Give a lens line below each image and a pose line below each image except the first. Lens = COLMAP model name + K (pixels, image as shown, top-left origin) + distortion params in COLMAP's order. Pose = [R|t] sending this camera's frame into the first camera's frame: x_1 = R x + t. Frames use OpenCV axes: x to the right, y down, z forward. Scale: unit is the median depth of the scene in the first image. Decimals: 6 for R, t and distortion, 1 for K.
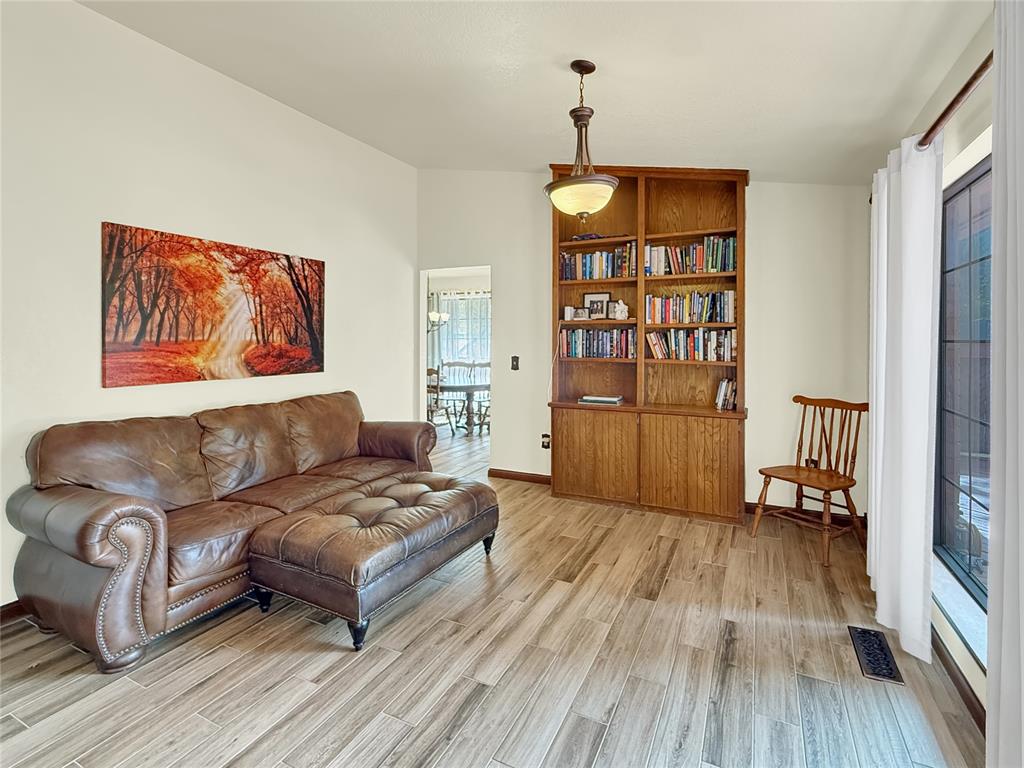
lens RADIAL K [[490.7, 0, 522.9], [0, 490.7, 342.7], [0, 0, 1]] dist [-0.005217, -0.000439]
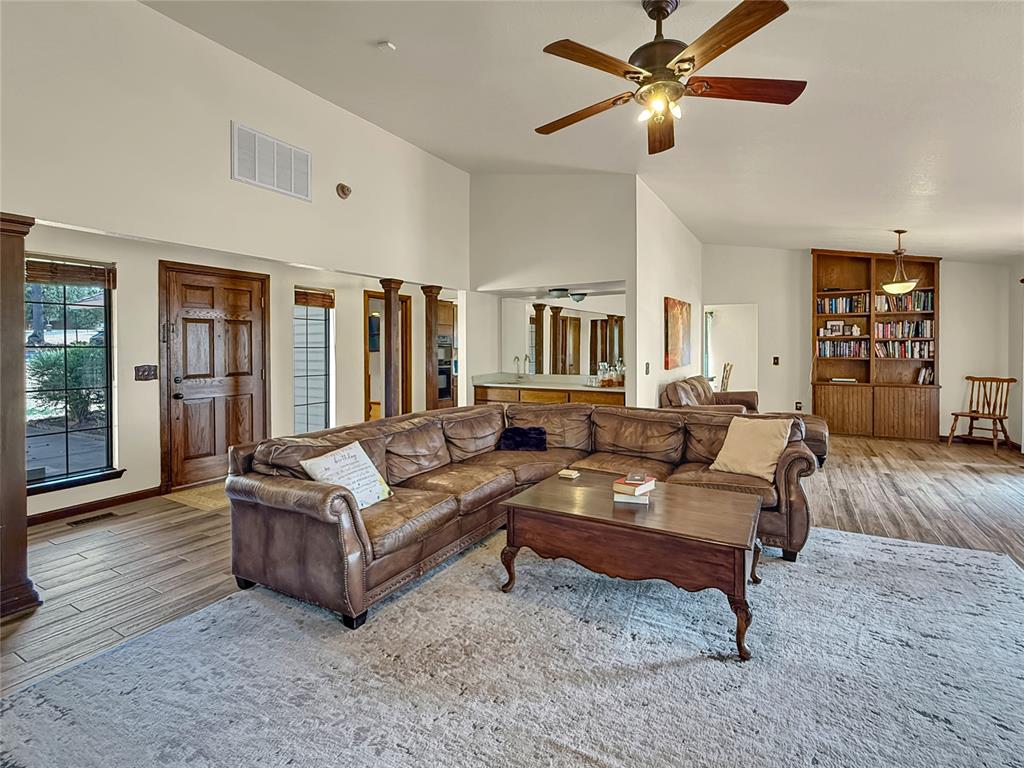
lens RADIAL K [[490.7, 0, 517.1], [0, 490.7, 353.9], [0, 0, 1]] dist [-0.005217, -0.000439]
pose [[0.997565, -0.001725, -0.069718, -0.979353], [0.002091, 0.999984, 0.005181, 0.007733], [0.069708, -0.005314, 0.997553, -0.938859]]
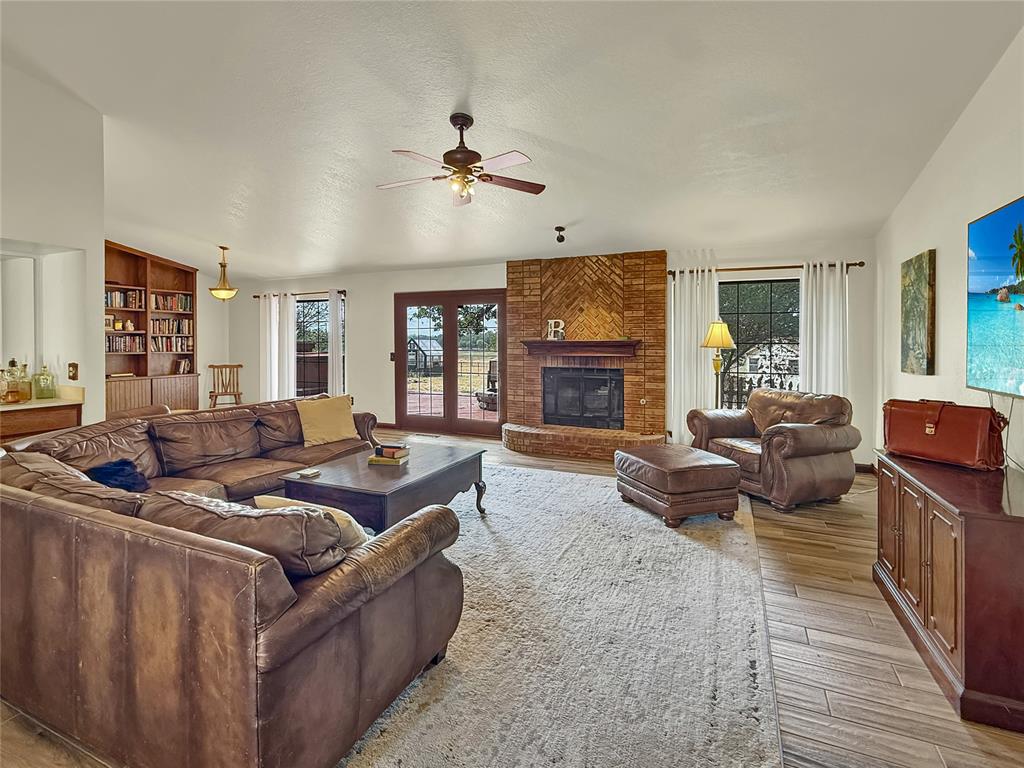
lens RADIAL K [[490.7, 0, 511.8], [0, 490.7, 347.6], [0, 0, 1]] dist [-0.005217, -0.000439]
pose [[-0.028159, -0.011513, 0.999537, -1.784613], [0.004069, 0.999924, 0.011632, -0.000196], [-0.999595, 0.004395, -0.028110, -0.400002]]
